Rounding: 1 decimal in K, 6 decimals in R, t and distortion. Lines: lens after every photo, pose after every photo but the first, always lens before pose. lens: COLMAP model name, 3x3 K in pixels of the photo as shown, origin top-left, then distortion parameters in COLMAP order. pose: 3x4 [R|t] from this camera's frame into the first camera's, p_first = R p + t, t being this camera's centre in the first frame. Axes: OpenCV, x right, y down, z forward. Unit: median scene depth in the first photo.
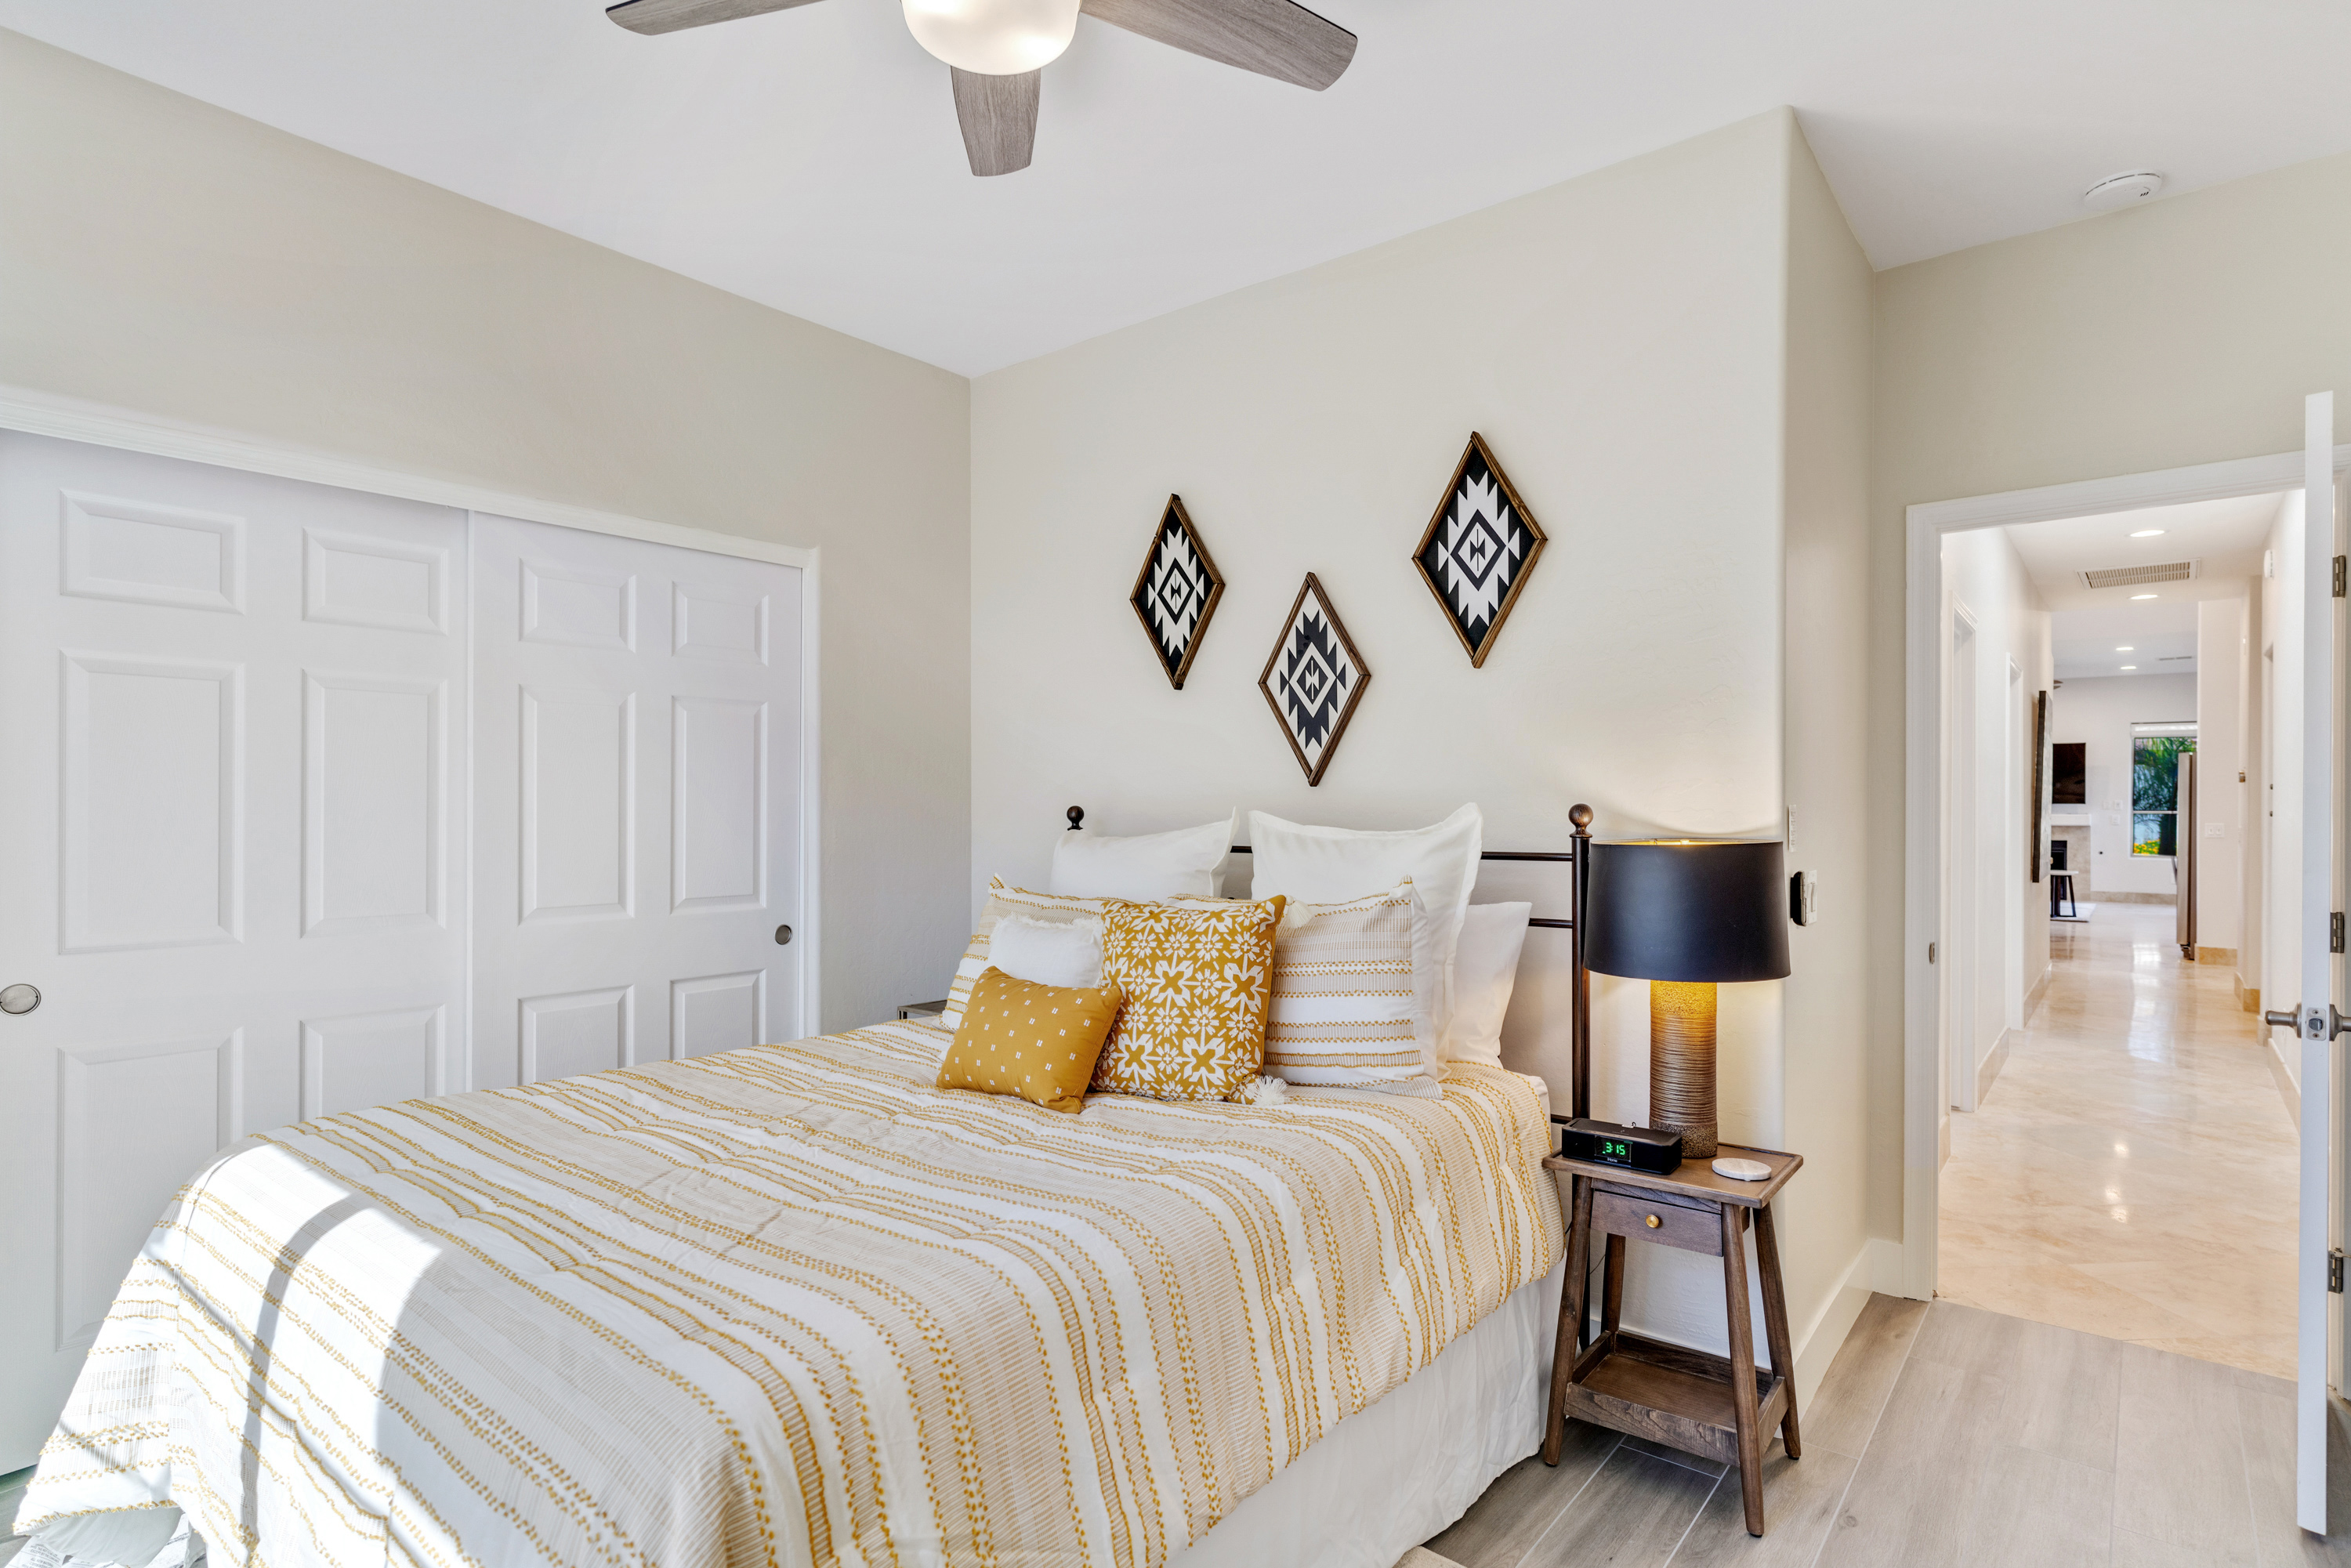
lens RADIAL K [[1203.7, 0, 1177.7], [0, 1203.7, 790.0], [0, 0, 1]] dist [0.004001, 0.000431]
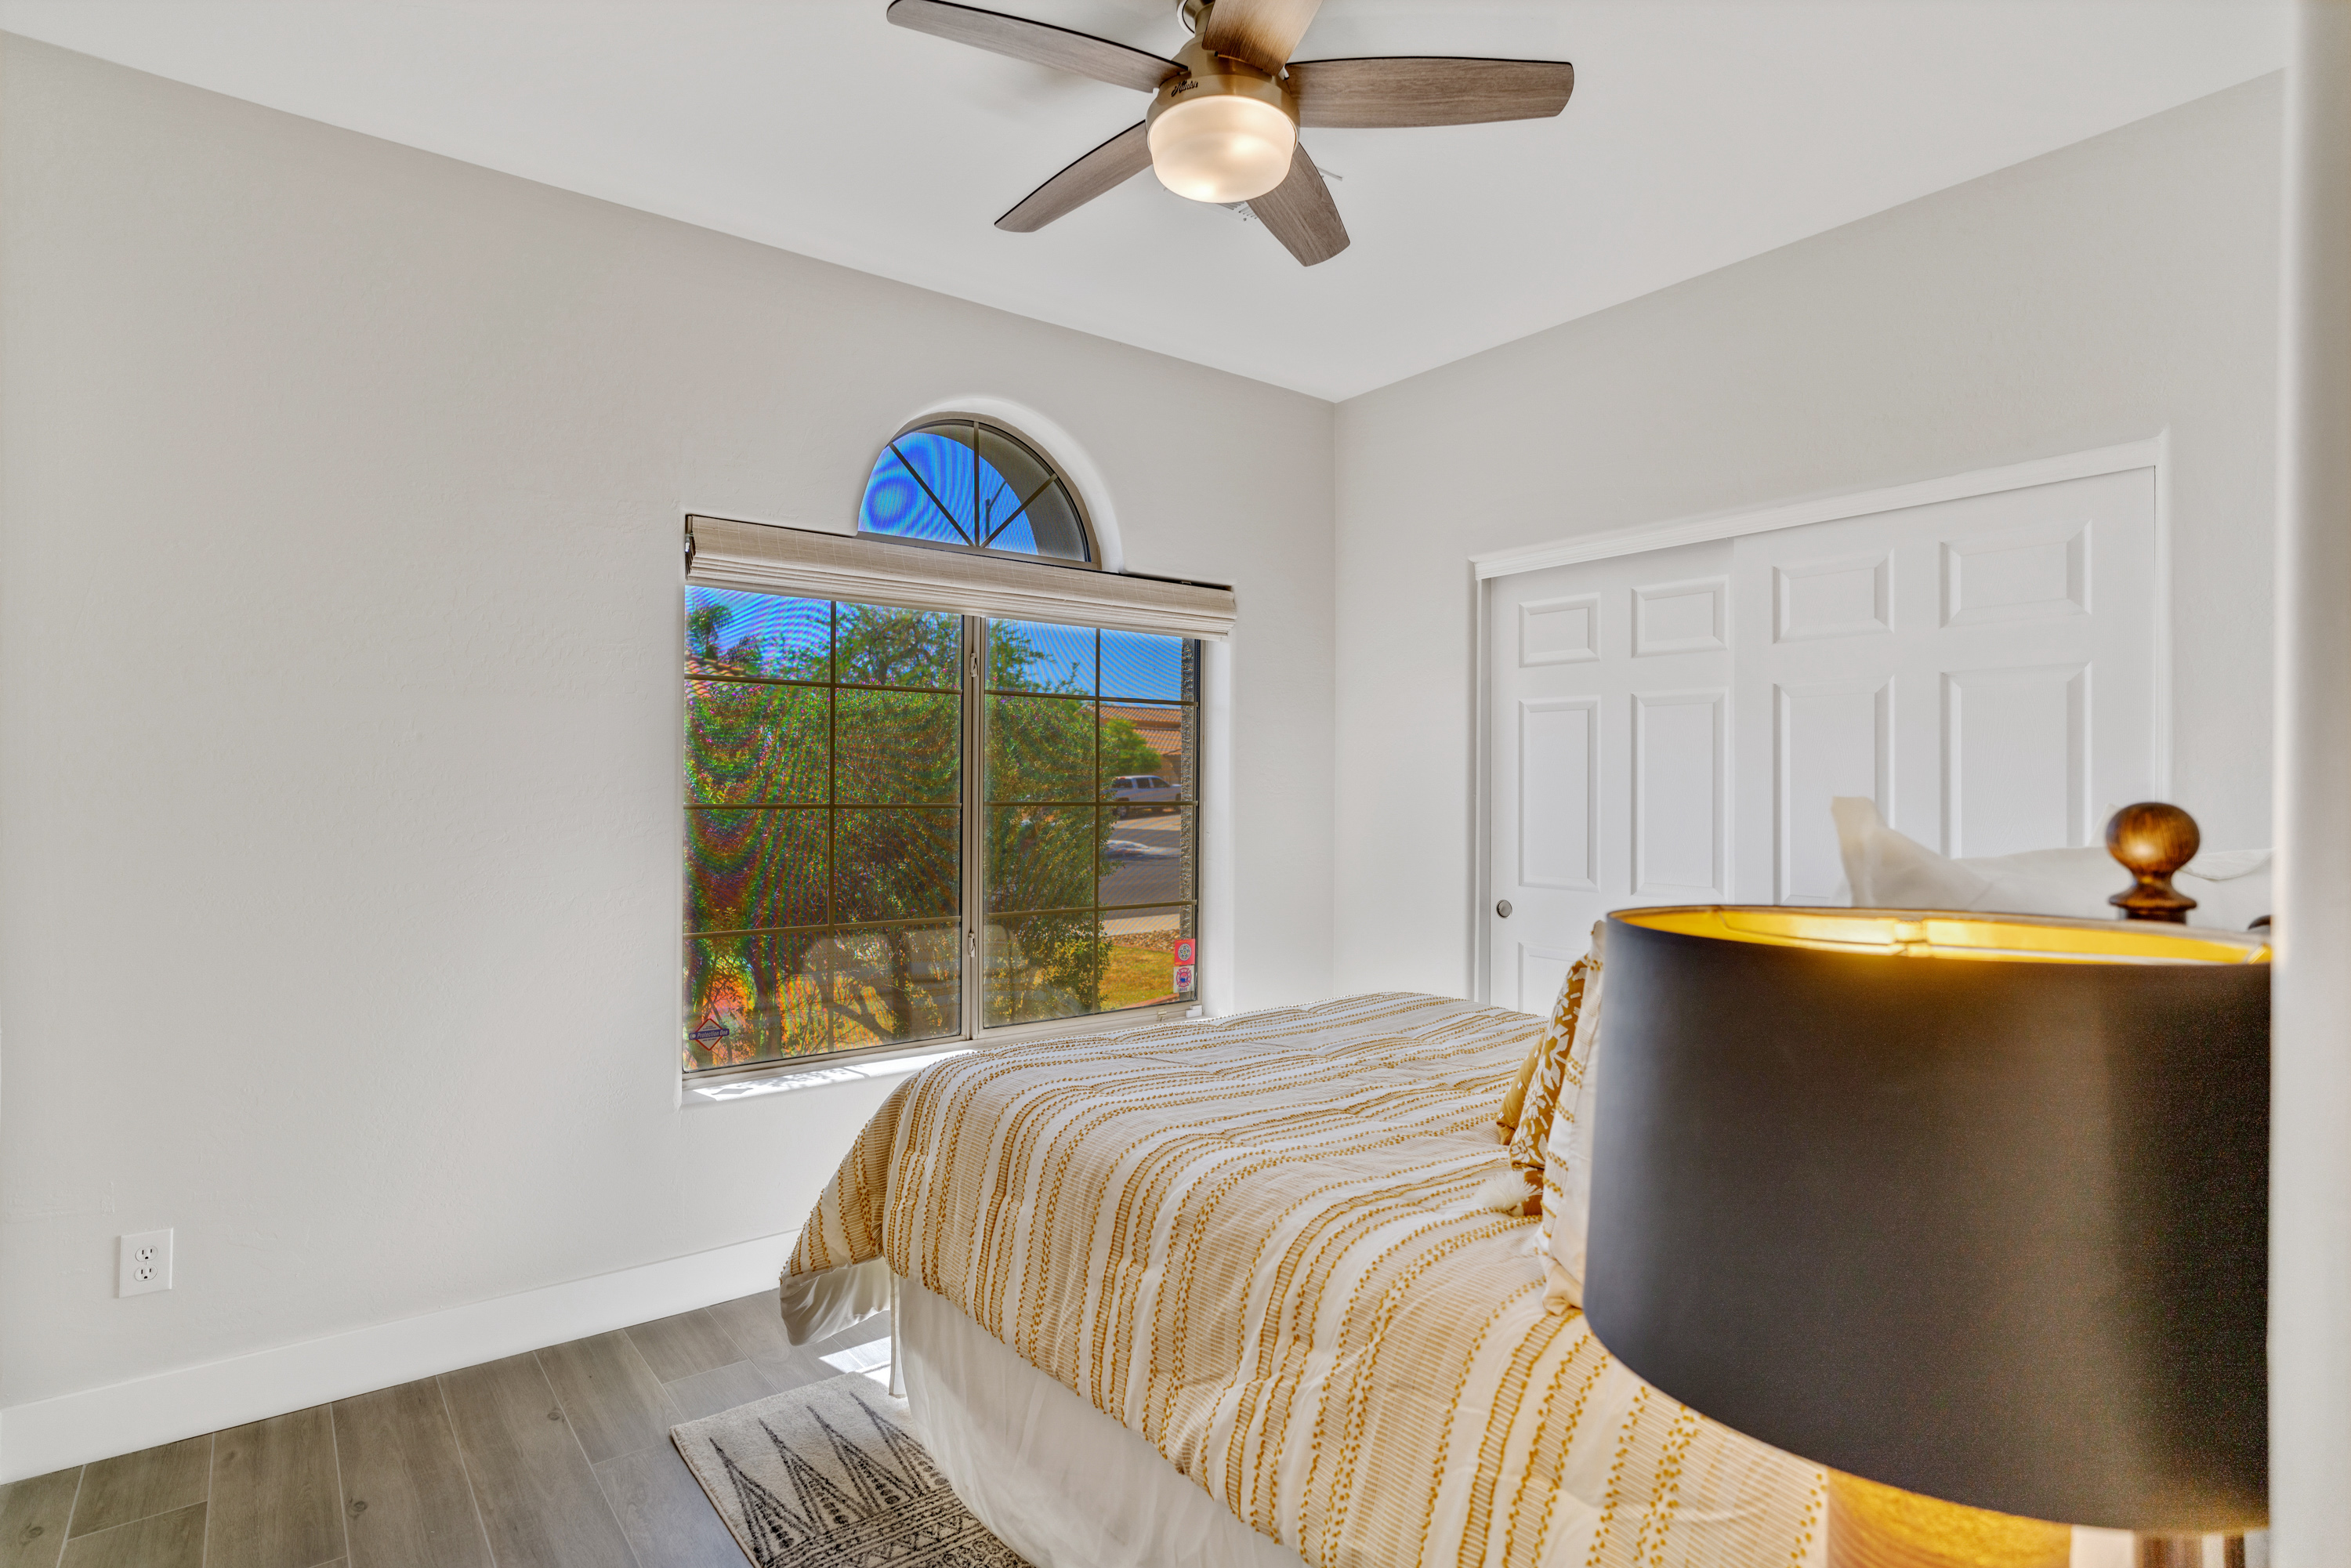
lens RADIAL K [[1203.7, 0, 1177.0], [0, 1203.7, 791.1], [0, 0, 1]] dist [0.004001, 0.000431]
pose [[-0.216769, -0.006107, -0.976204, 0.694106], [0.003427, 0.999970, -0.007017, 0.014535], [0.976217, -0.004867, -0.216741, 0.810015]]
